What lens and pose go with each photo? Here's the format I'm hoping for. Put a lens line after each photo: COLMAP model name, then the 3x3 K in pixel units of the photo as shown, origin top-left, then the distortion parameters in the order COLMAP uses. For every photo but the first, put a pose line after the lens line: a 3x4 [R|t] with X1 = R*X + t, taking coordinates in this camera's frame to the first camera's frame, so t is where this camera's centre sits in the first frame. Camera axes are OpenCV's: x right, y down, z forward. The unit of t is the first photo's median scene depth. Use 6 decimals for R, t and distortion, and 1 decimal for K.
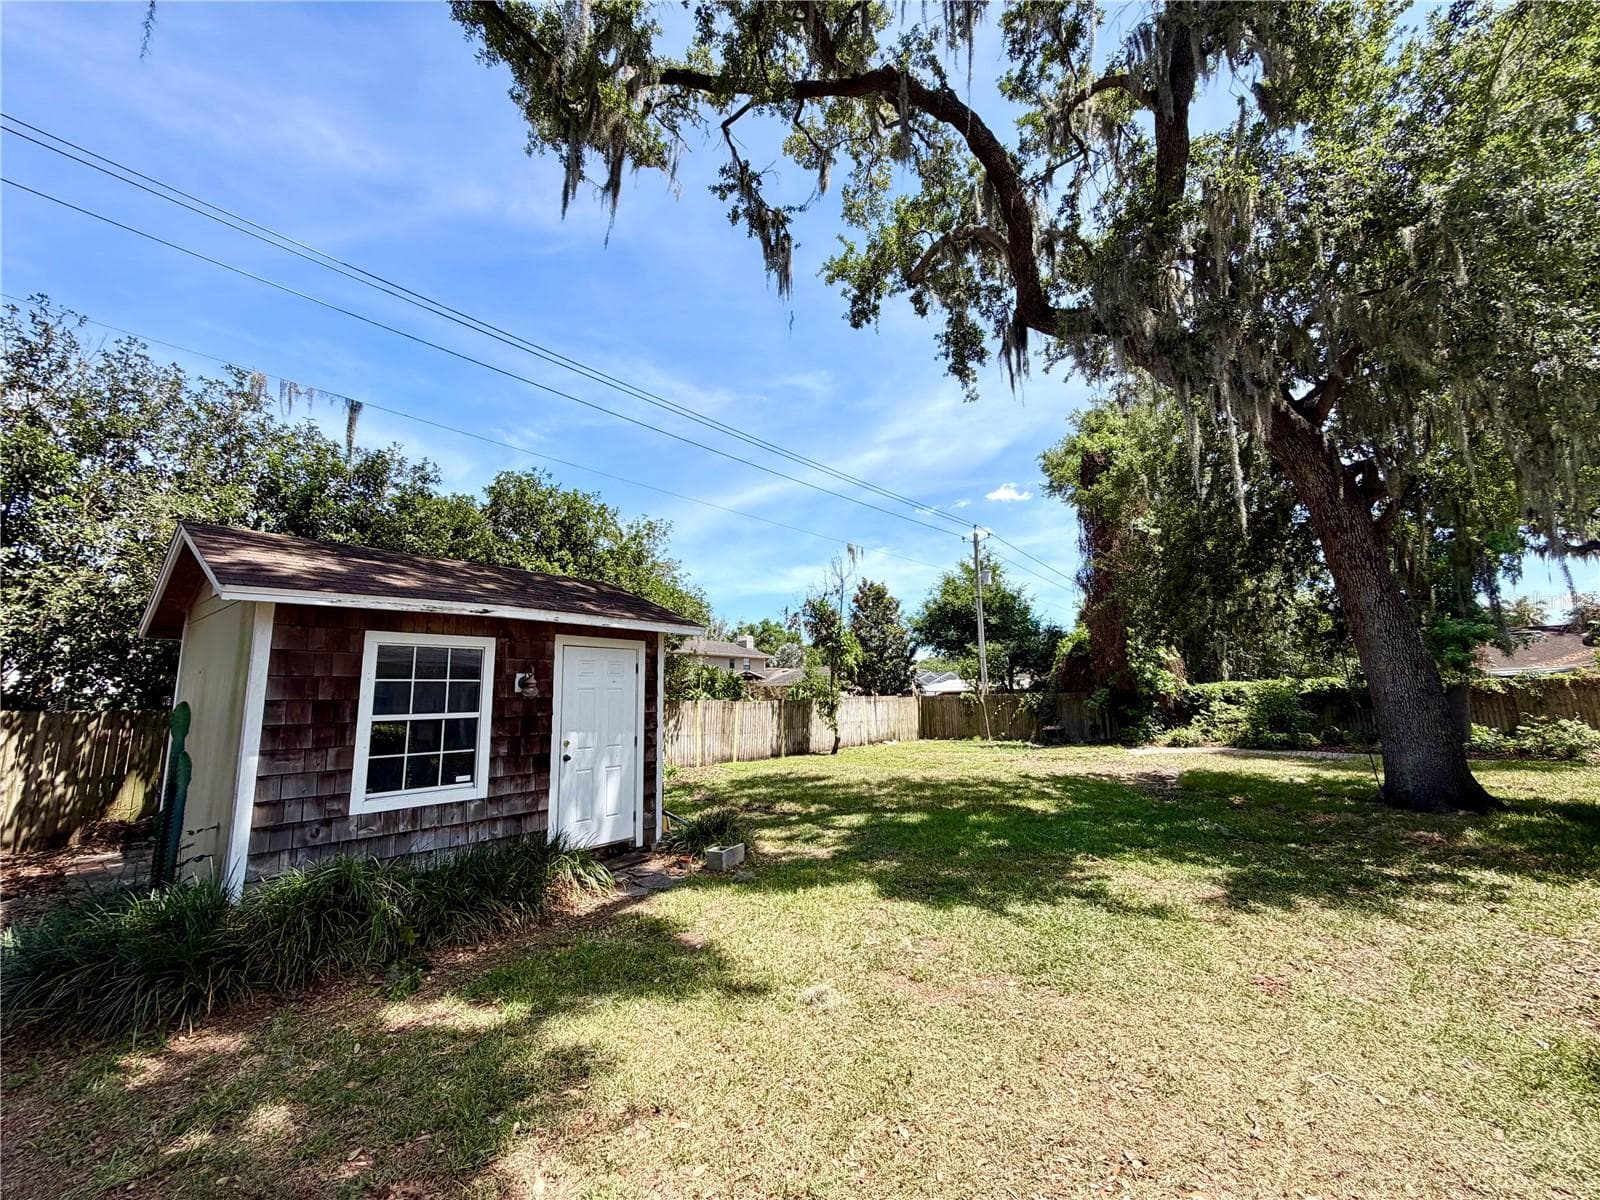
lens RADIAL K [[643.9, 0, 794.0], [0, 643.9, 598.0], [0, 0, 1]] dist [0.001741, 0.000217]
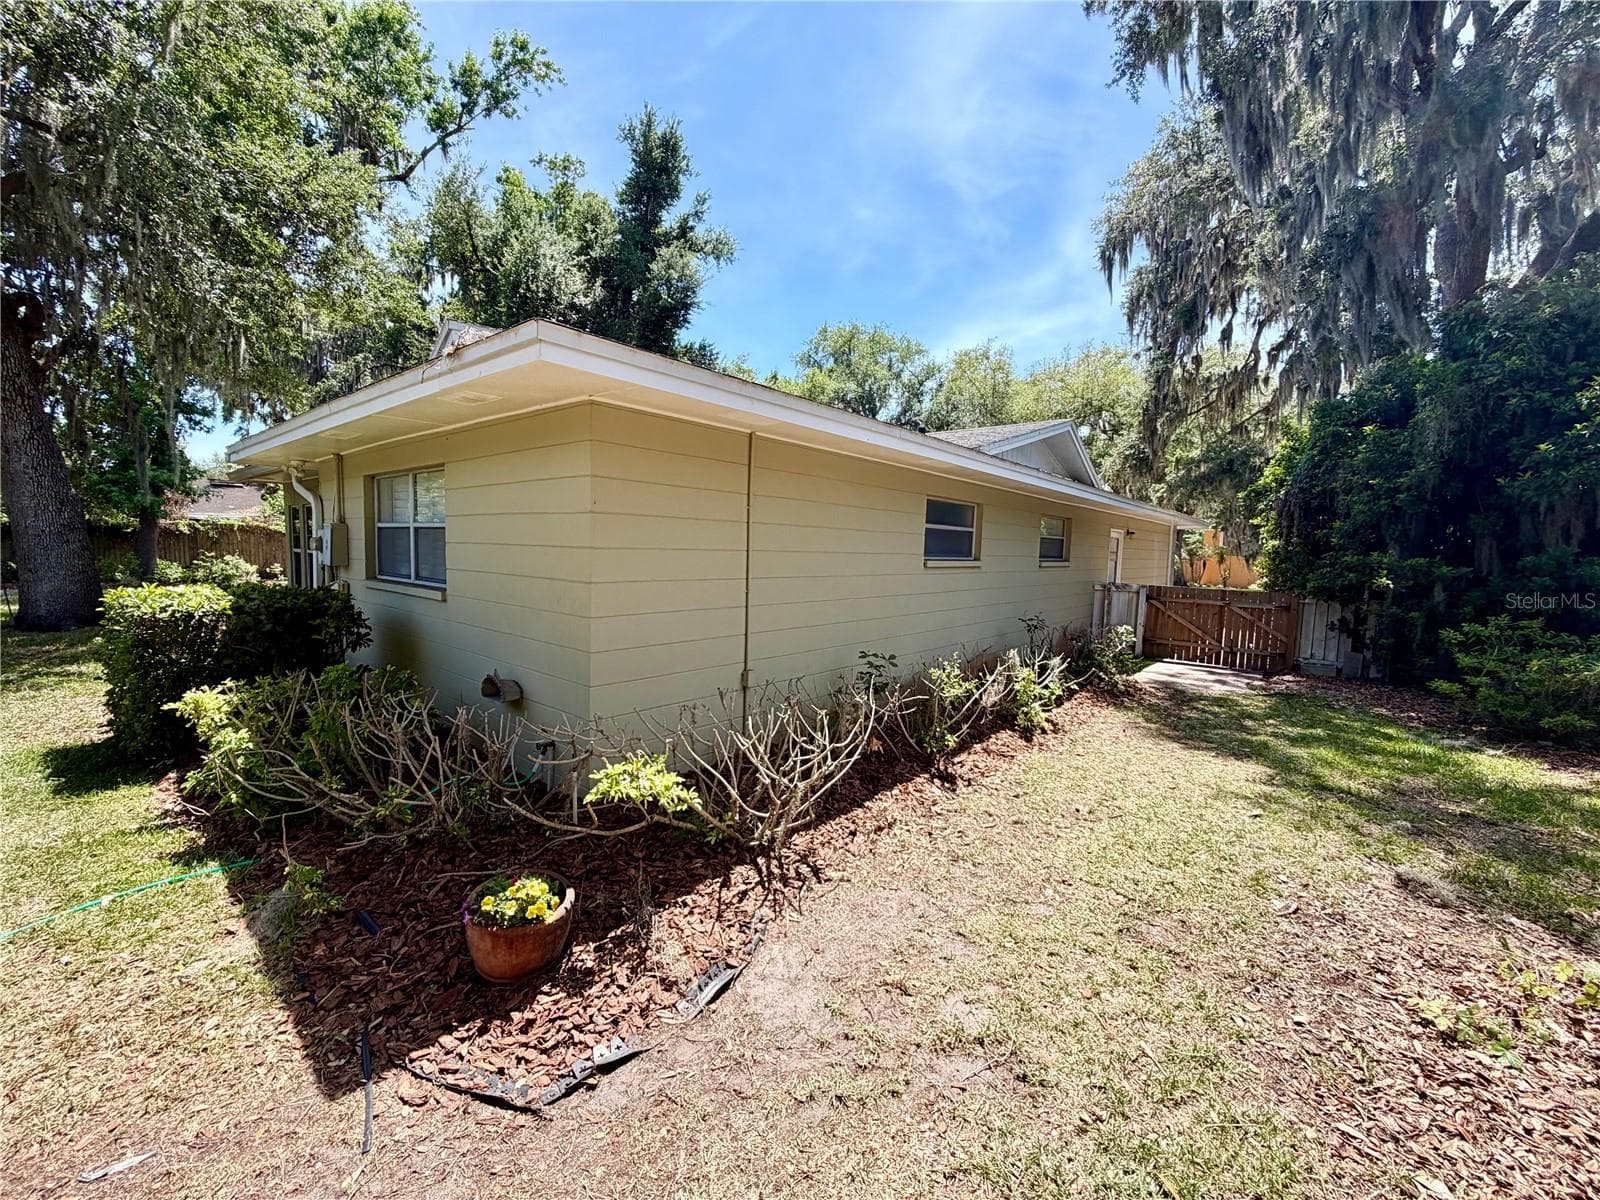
lens RADIAL K [[643.9, 0, 794.0], [0, 643.9, 598.0], [0, 0, 1]] dist [0.001741, 0.000217]
pose [[0.028208, -0.059588, 0.997824, -0.543851], [-0.185578, 0.980556, 0.063803, -0.182099], [-0.982225, -0.186974, 0.016601, -1.337378]]
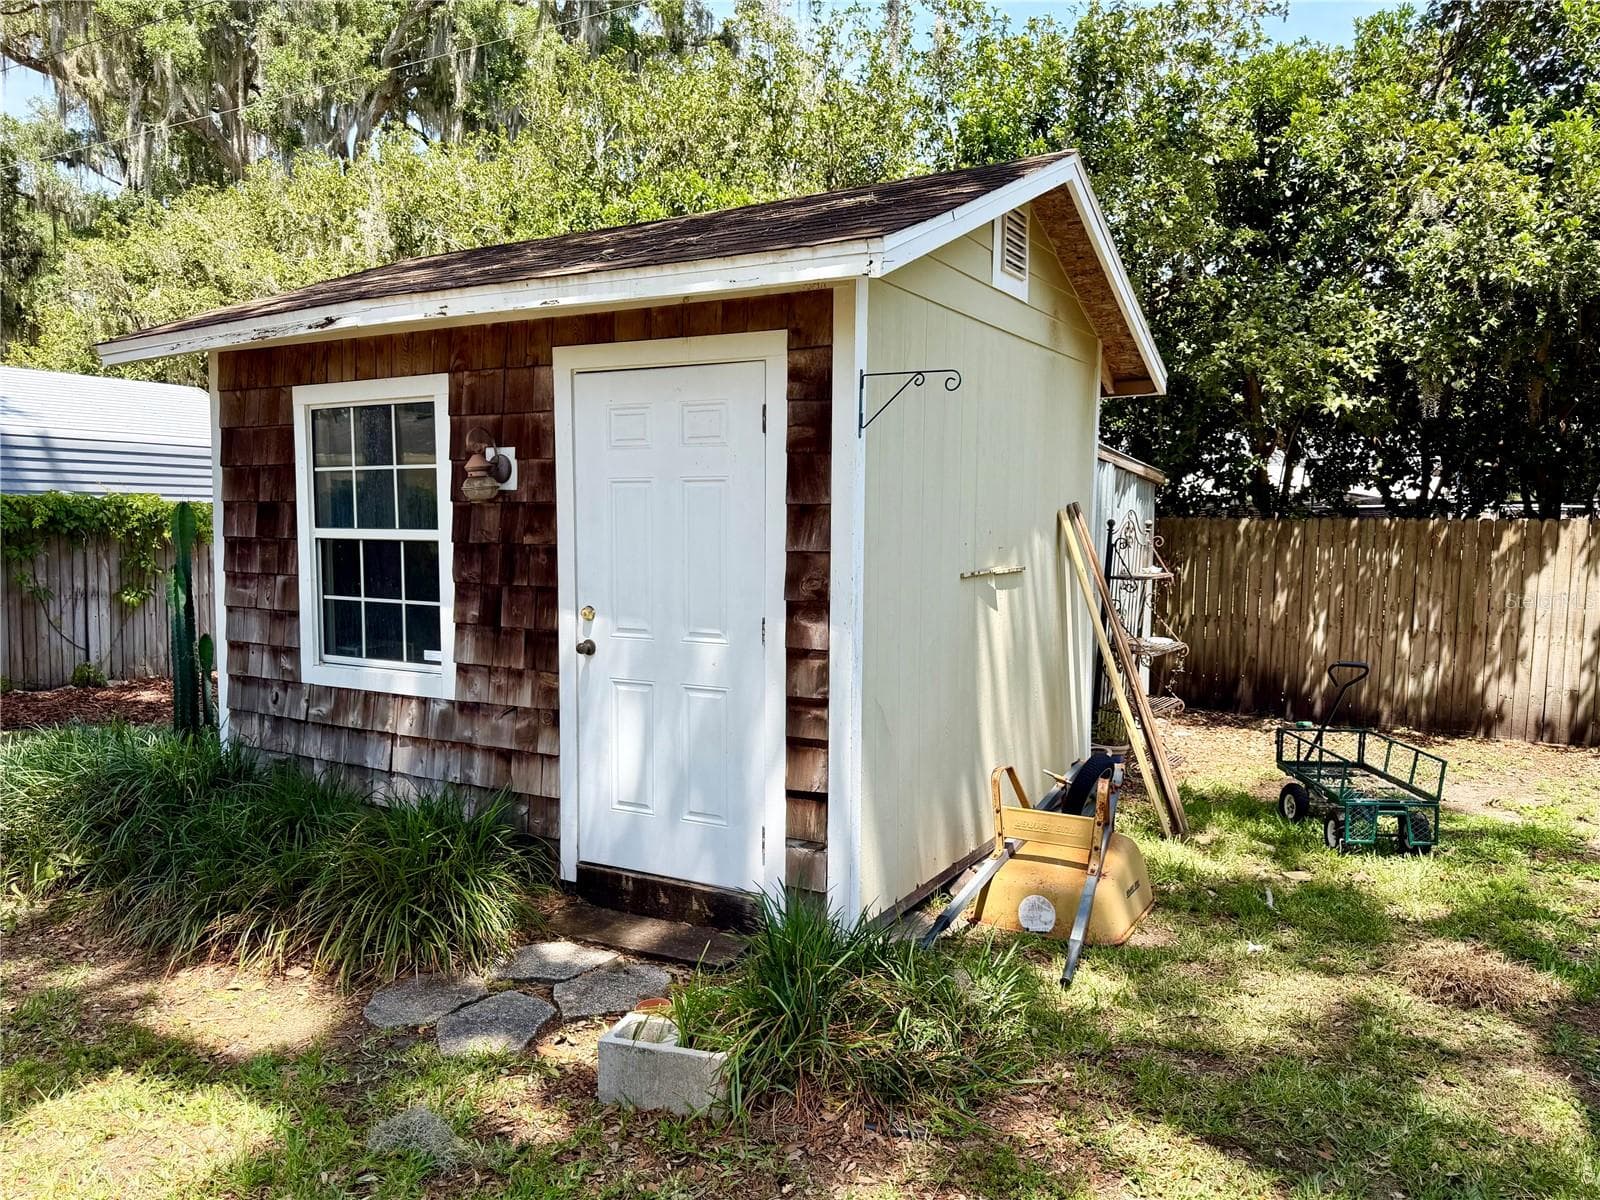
lens RADIAL K [[1119.3, 0, 800.0], [0, 1119.3, 600.0], [0, 0, 1]] dist [0.181519, -0.406440]
pose [[0.161799, 0.088886, -0.982812, 0.419422], [0.143230, 0.983274, 0.112507, 0.172912], [0.976374, -0.158972, 0.146362, 1.140013]]
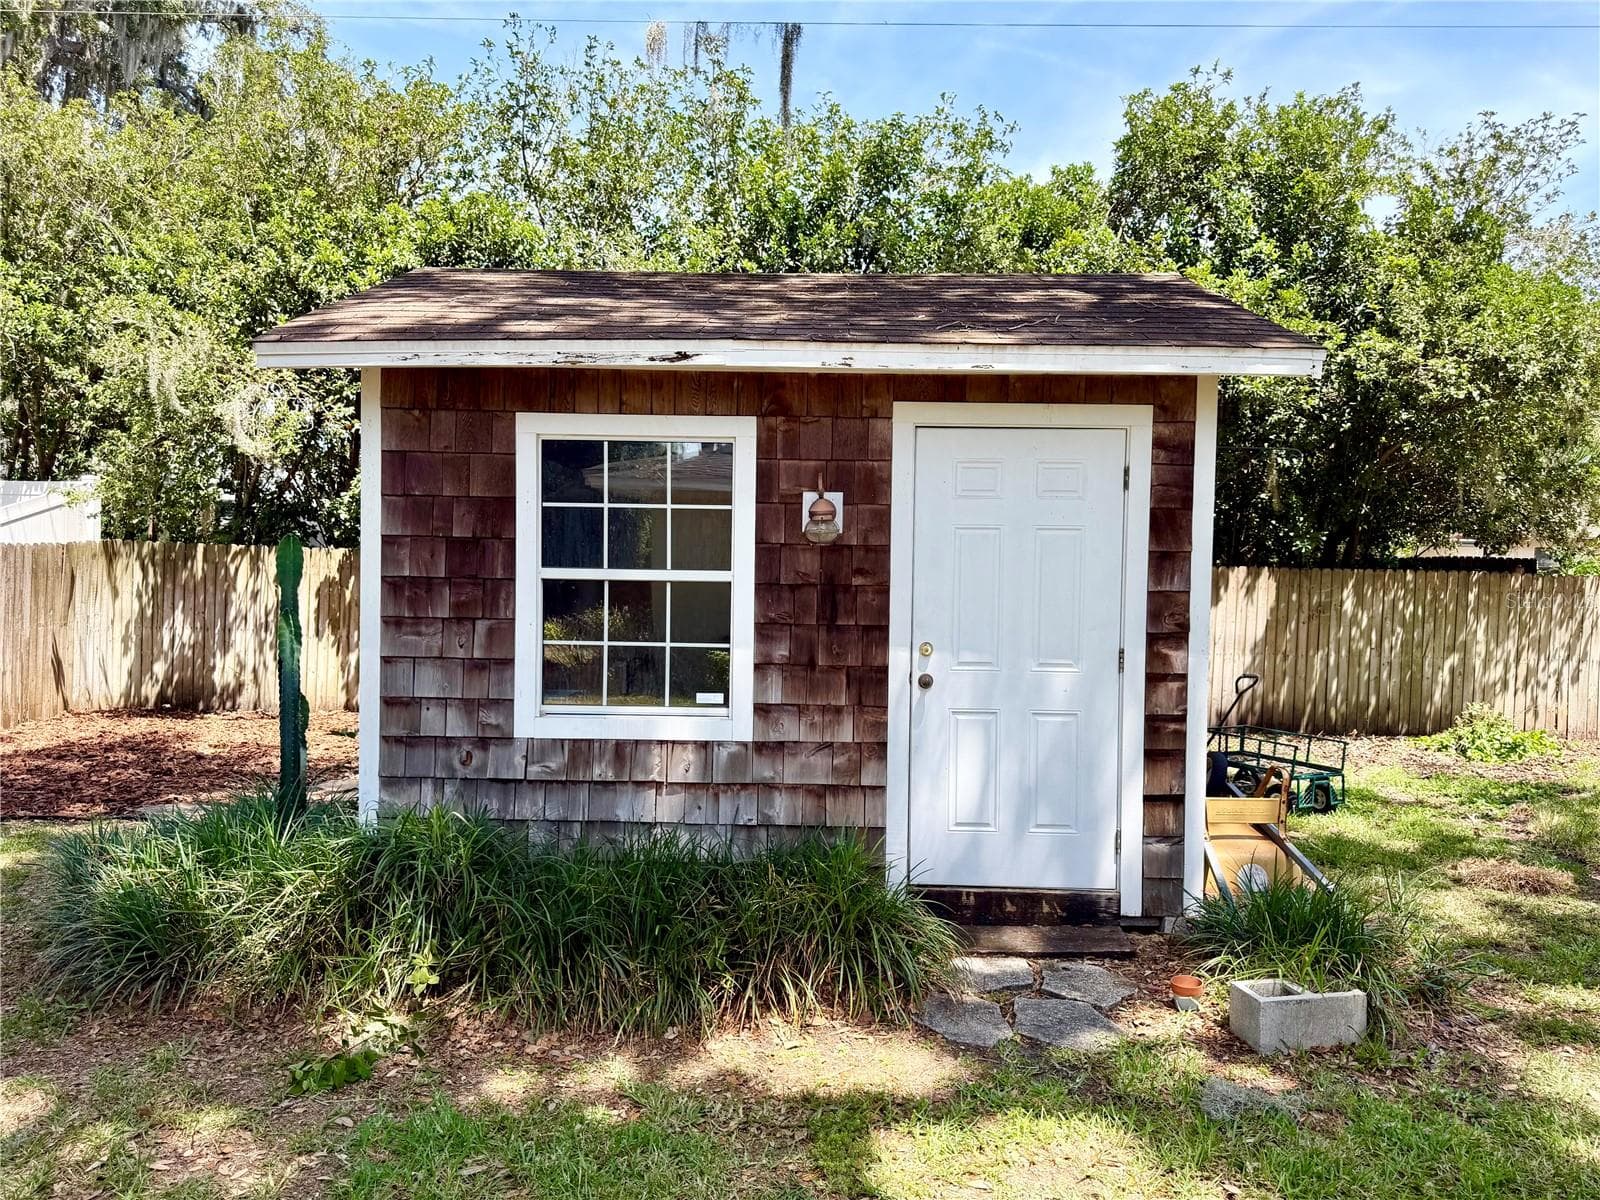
lens RADIAL K [[1119.3, 0, 800.0], [0, 1119.3, 600.0], [0, 0, 1]] dist [0.181519, -0.406440]
pose [[0.618501, 0.053409, -0.783967, 0.218612], [0.092875, 0.985725, 0.140426, 0.084414], [0.780276, -0.159665, 0.604712, 0.521252]]
